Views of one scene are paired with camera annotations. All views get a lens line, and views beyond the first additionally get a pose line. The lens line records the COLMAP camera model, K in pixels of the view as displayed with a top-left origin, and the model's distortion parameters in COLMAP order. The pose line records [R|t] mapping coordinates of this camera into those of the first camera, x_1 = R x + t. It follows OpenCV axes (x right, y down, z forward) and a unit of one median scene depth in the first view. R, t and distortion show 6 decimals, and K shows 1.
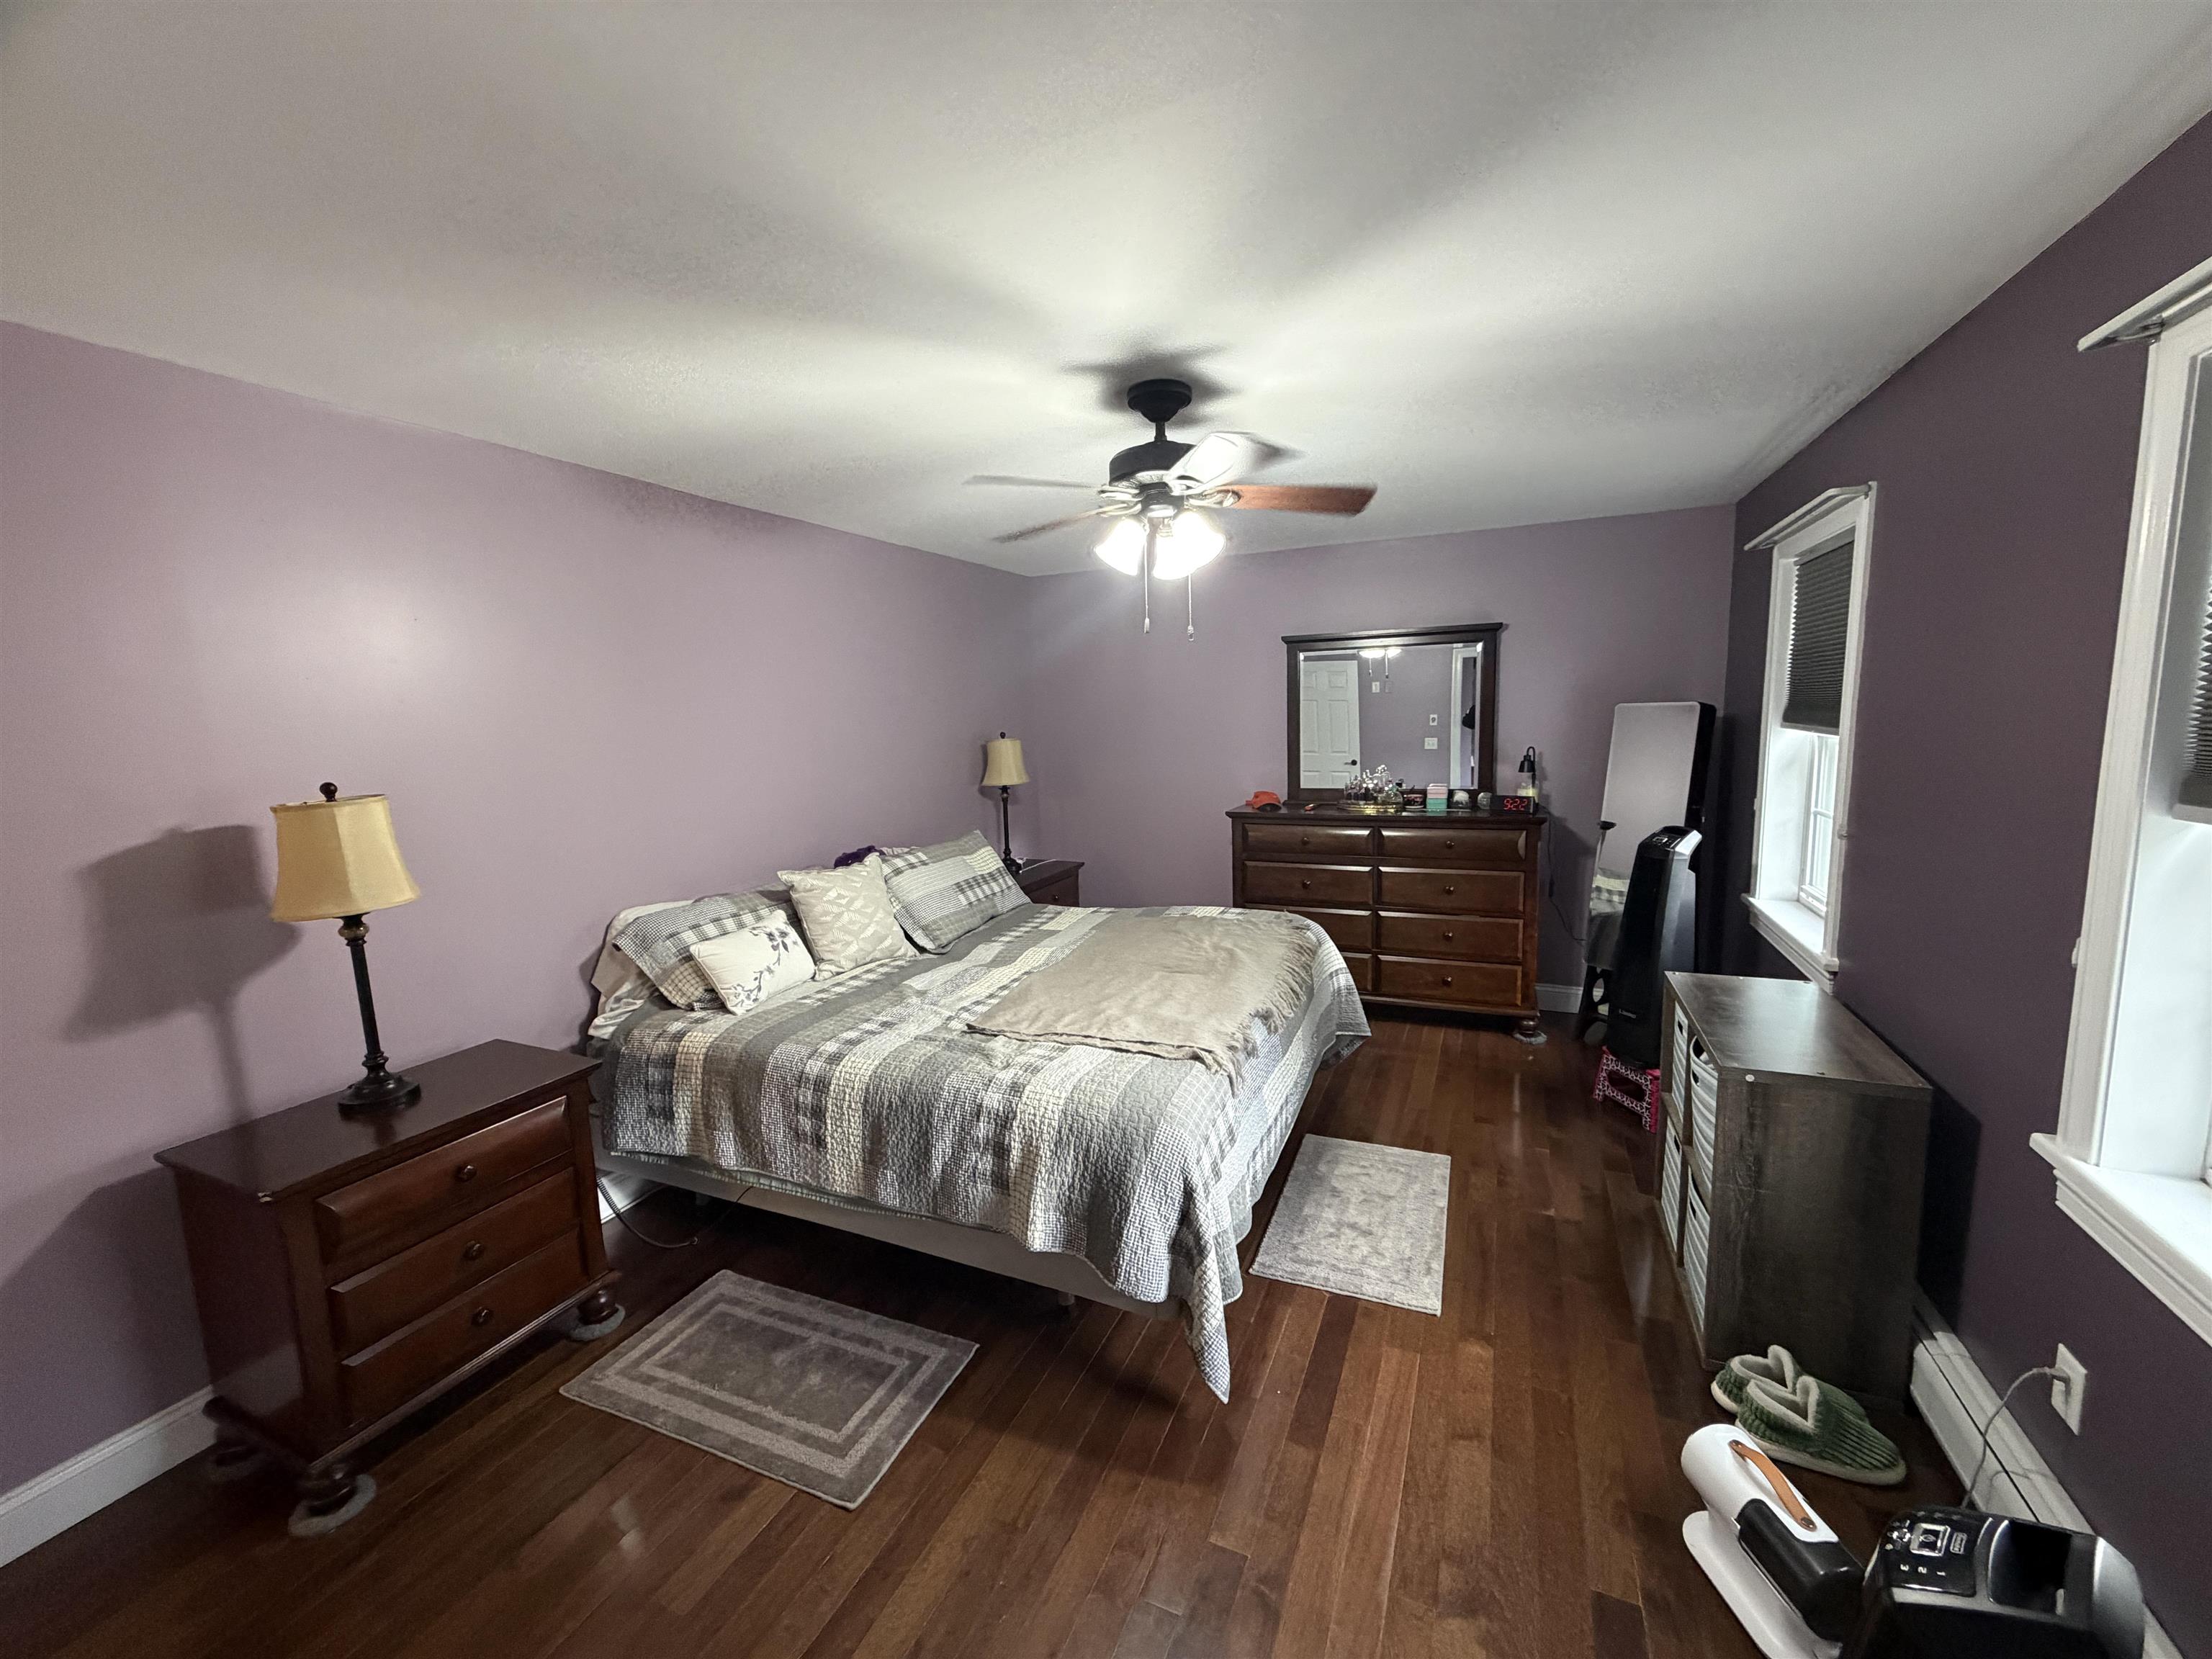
lens RADIAL K [[883.2, 0, 1102.0], [0, 883.2, 836.5], [0, 0, 1]] dist [0.001455, -0.000166]
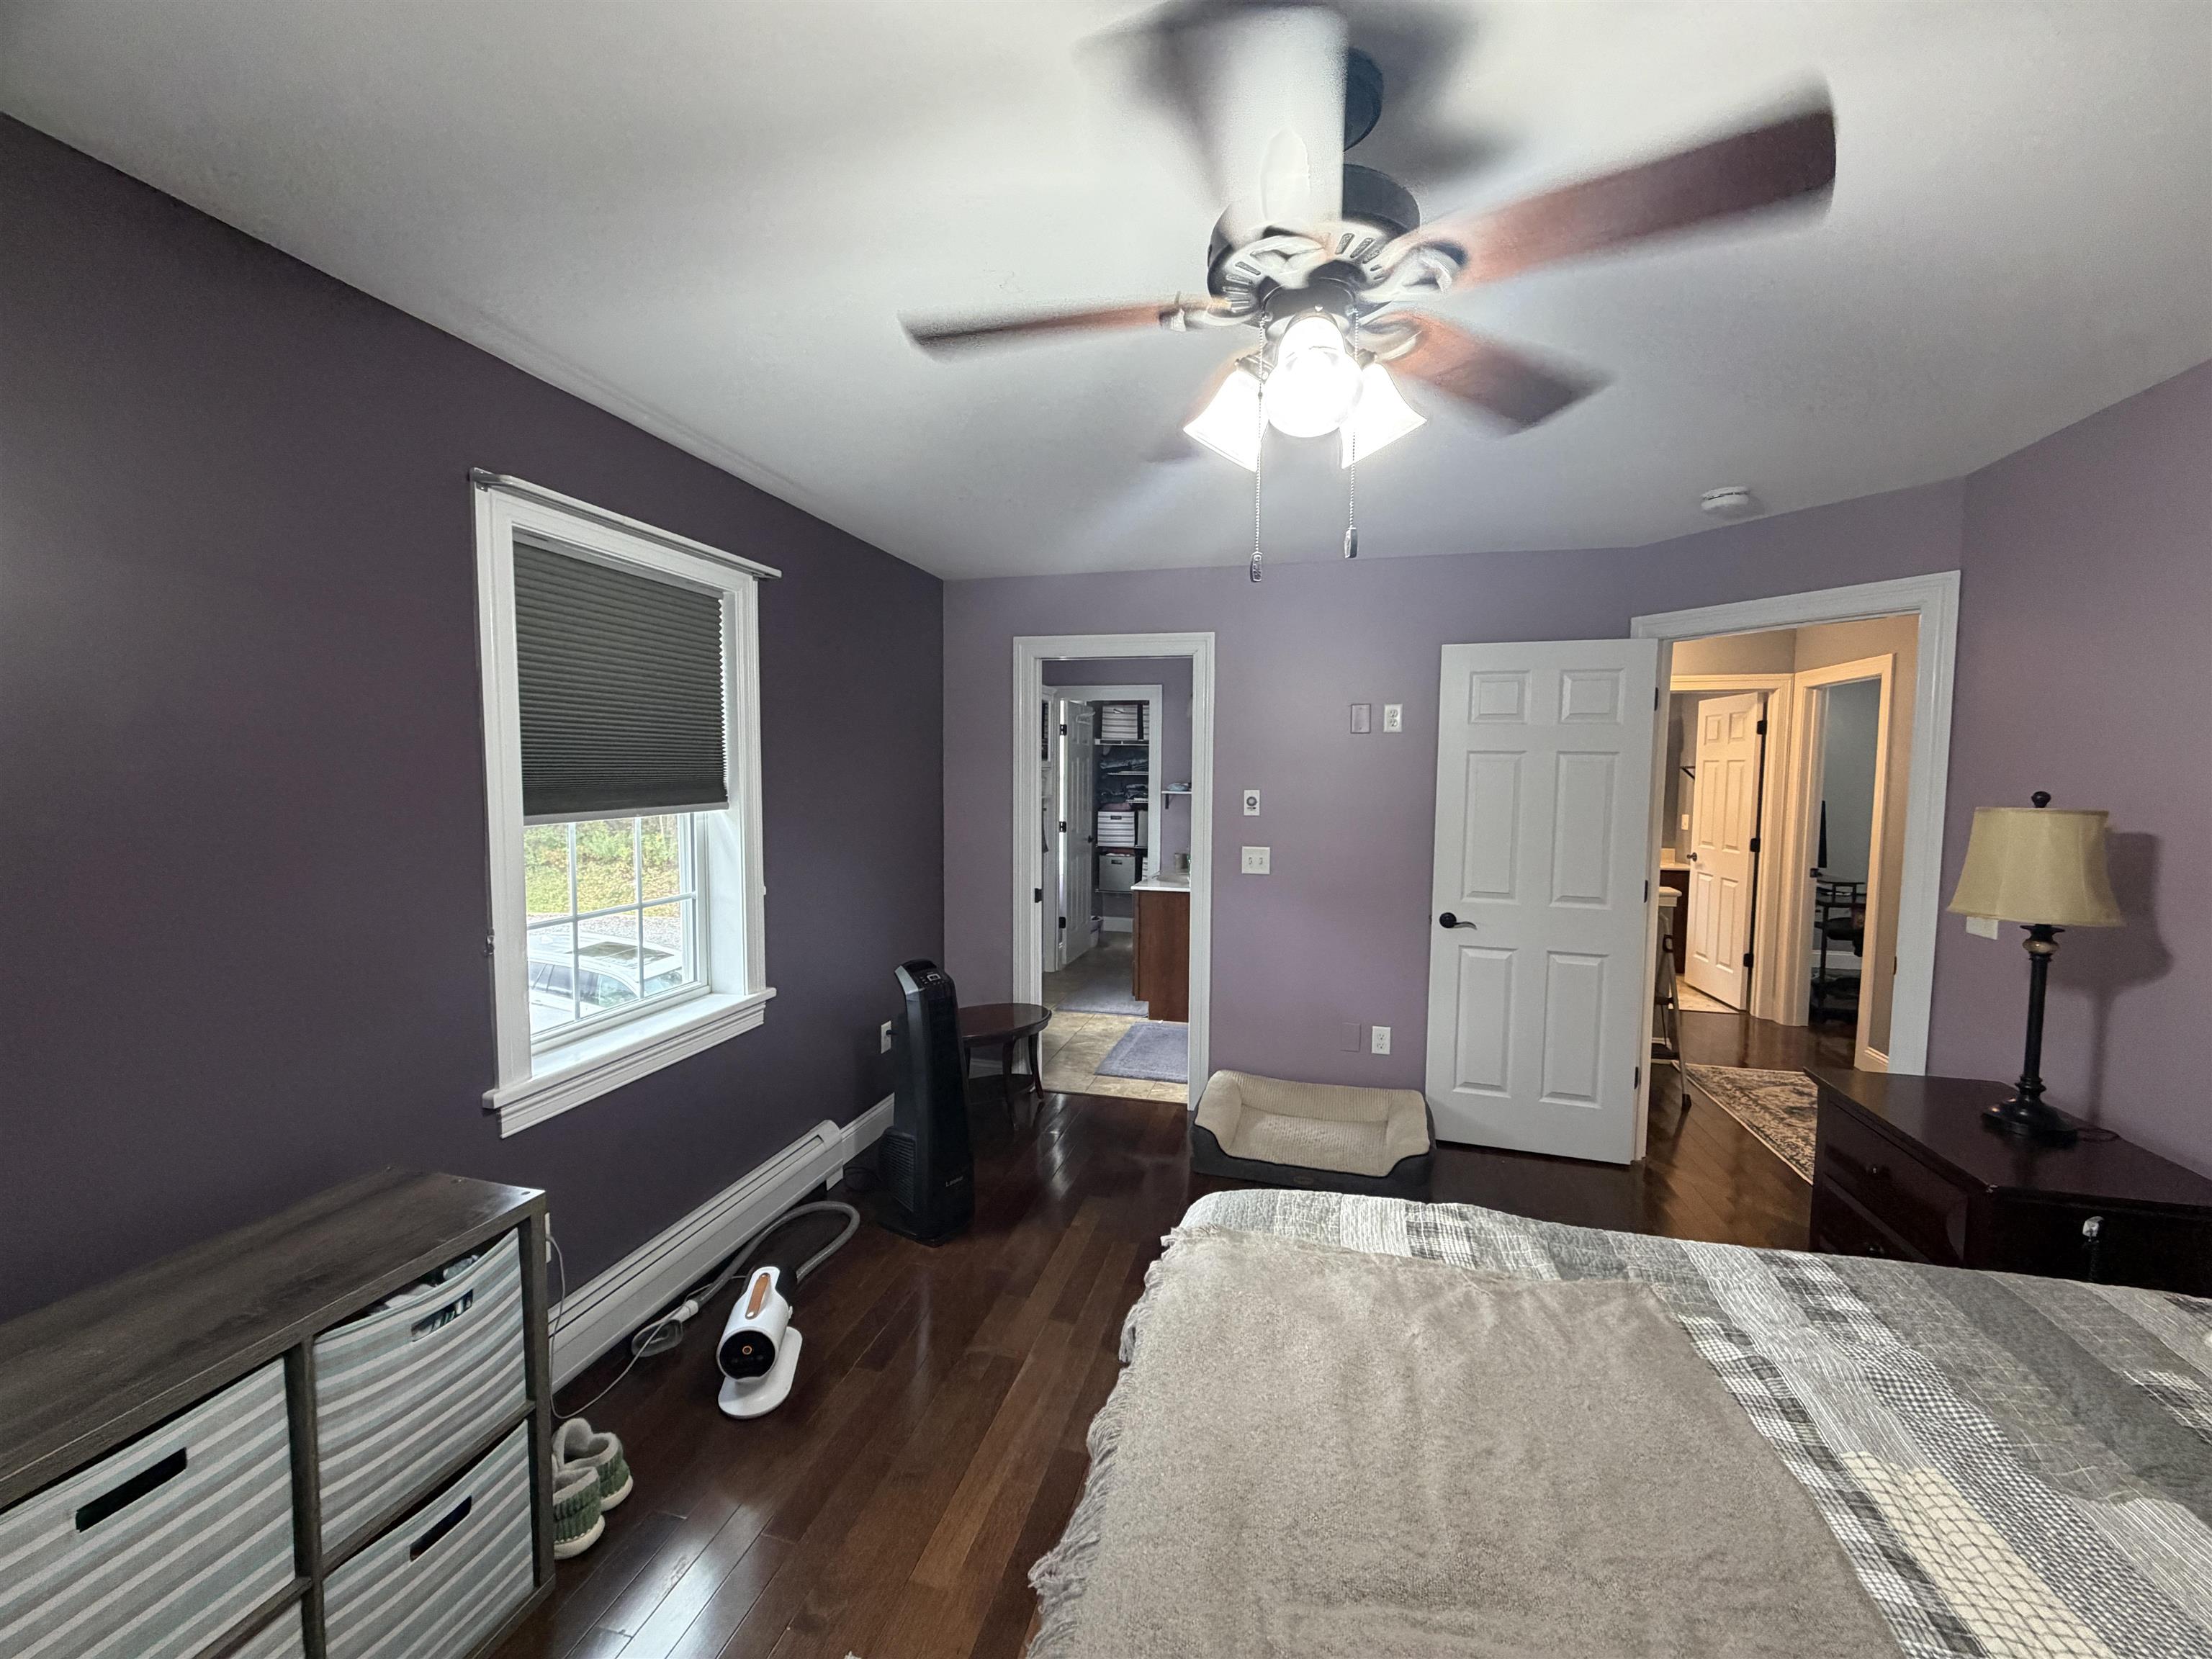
lens RADIAL K [[883.2, 0, 1101.3], [0, 883.2, 827.1], [0, 0, 1]] dist [0.001455, -0.000166]
pose [[-0.985152, 0.033661, -0.168354, 0.275989], [-0.002350, 0.977856, 0.209265, -0.190031], [0.171670, 0.206553, -0.963258, 1.485665]]
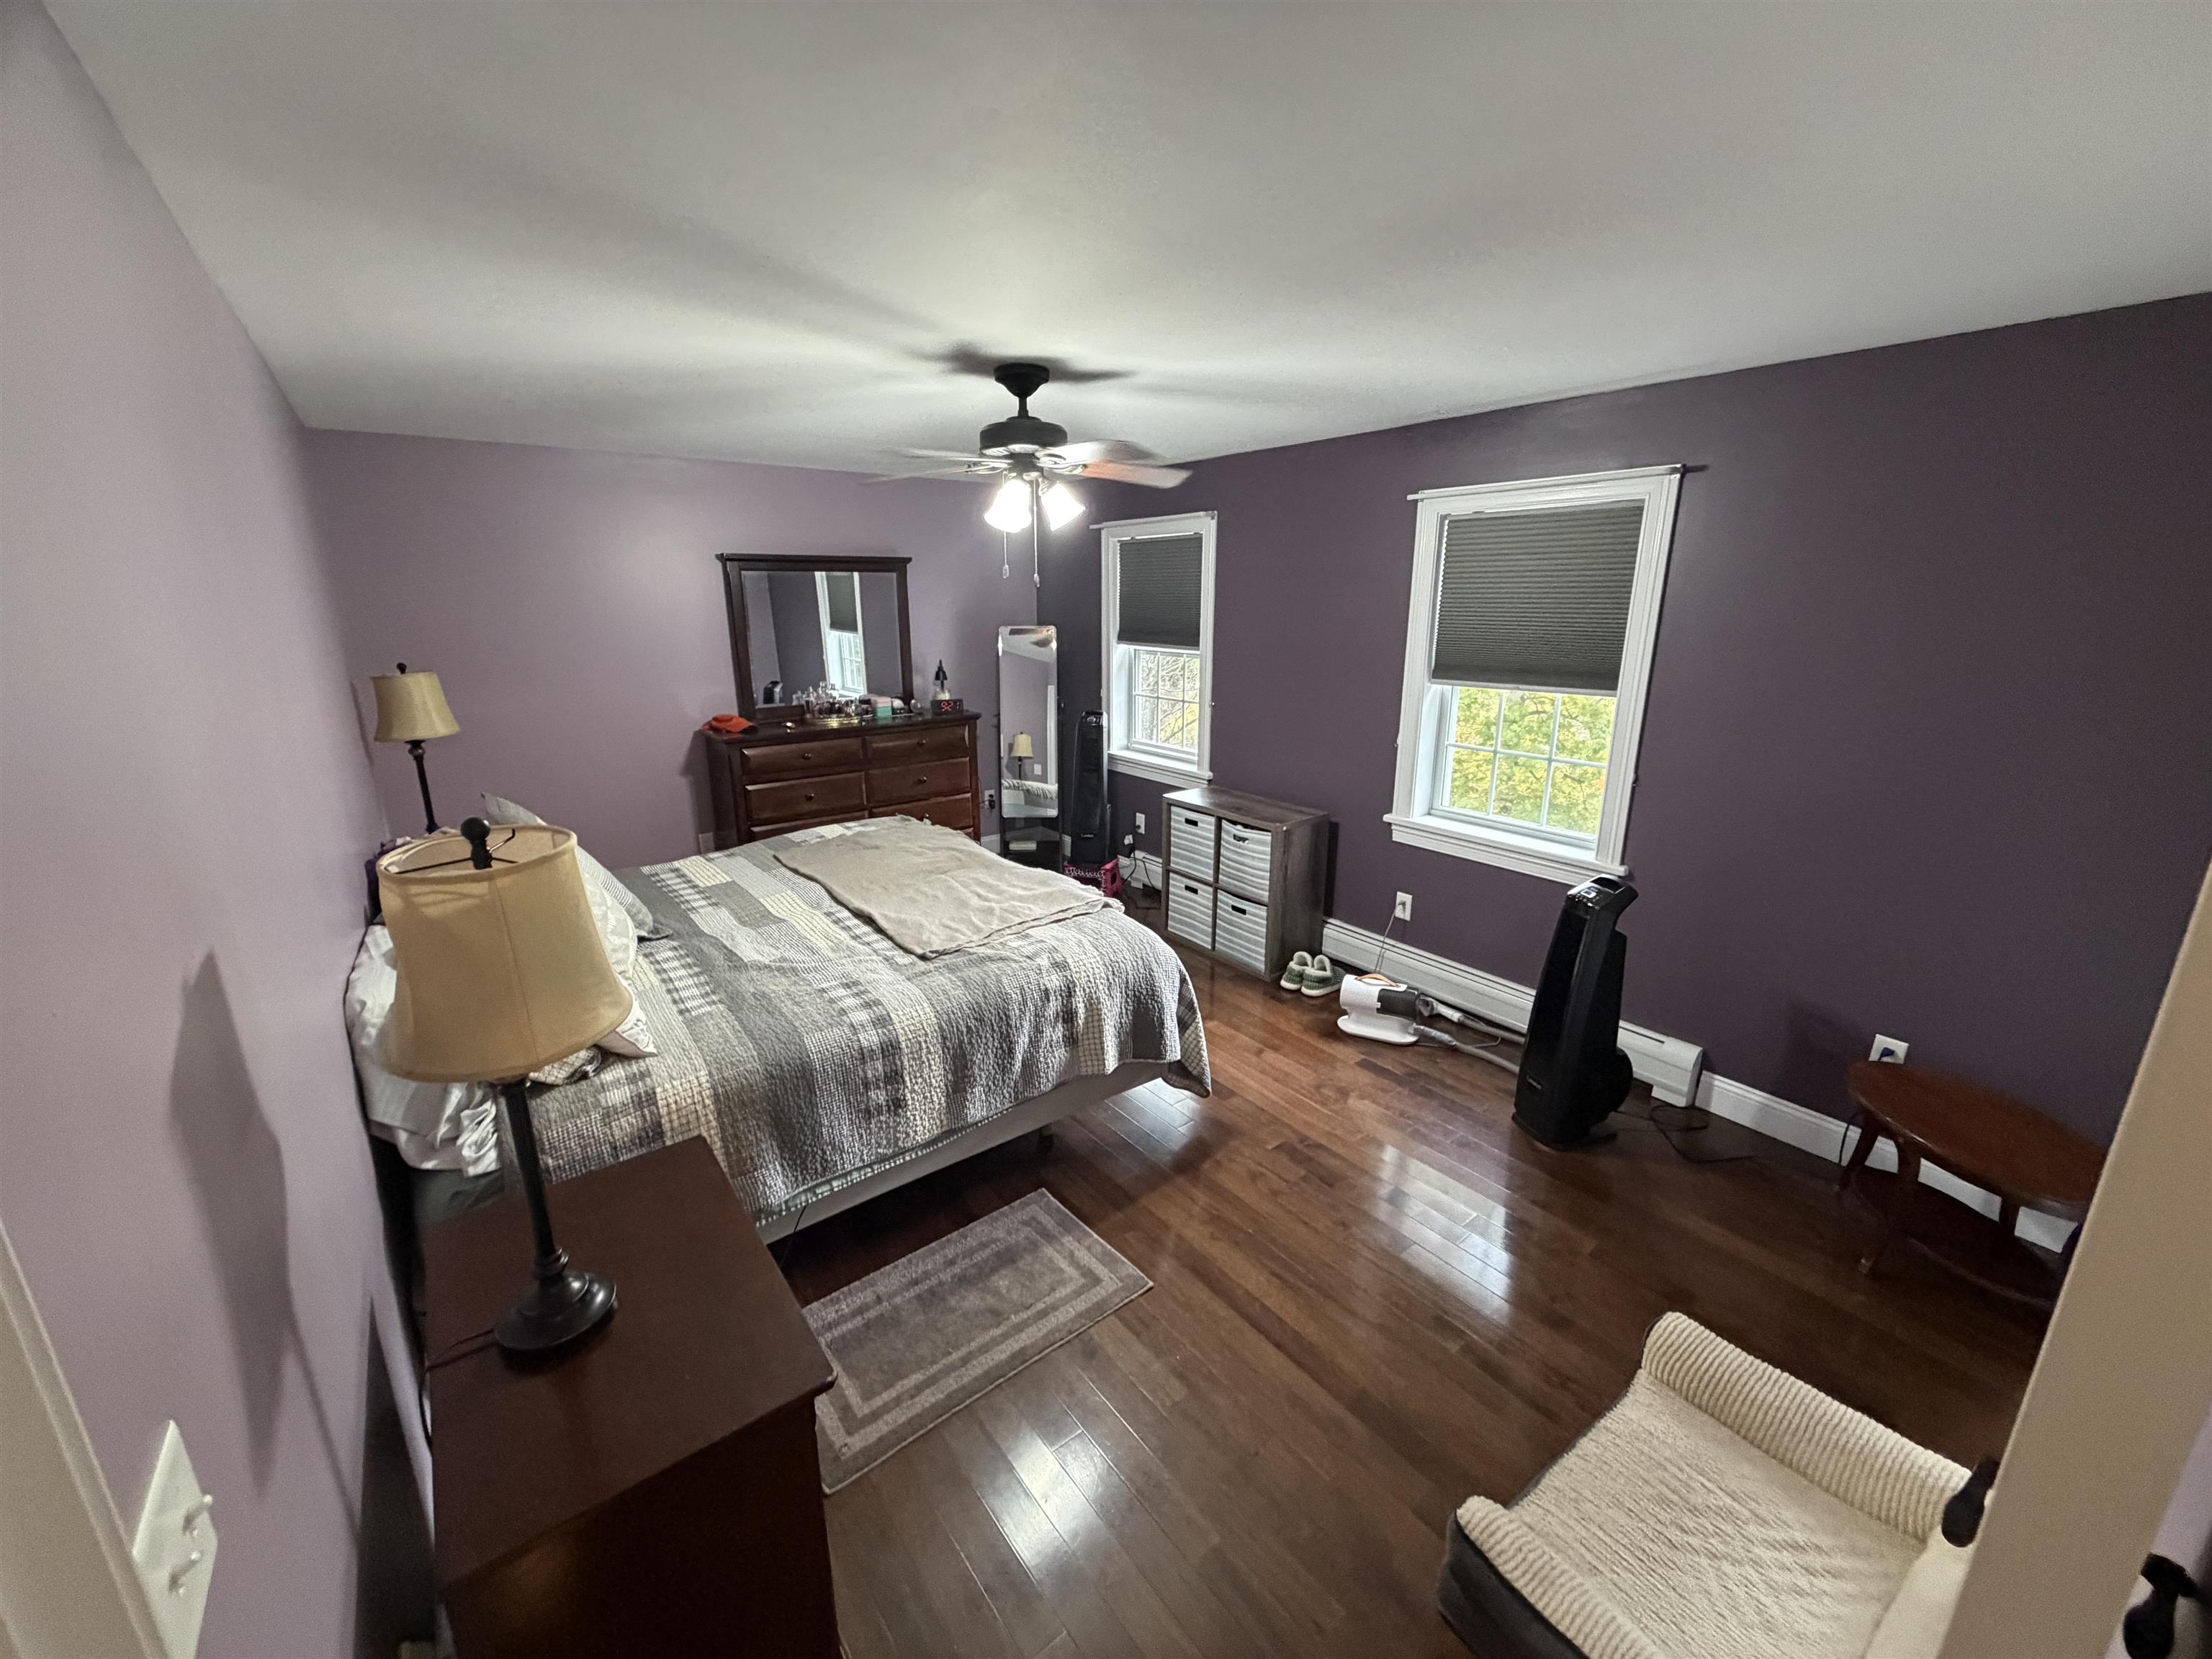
lens RADIAL K [[883.2, 0, 1097.0], [0, 883.2, 835.4], [0, 0, 1]] dist [0.001455, -0.000166]
pose [[0.473195, -0.205806, 0.856581, -0.973787], [0.113325, 0.978471, 0.172489, -0.084855], [-0.873638, 0.015451, 0.486330, 0.328899]]
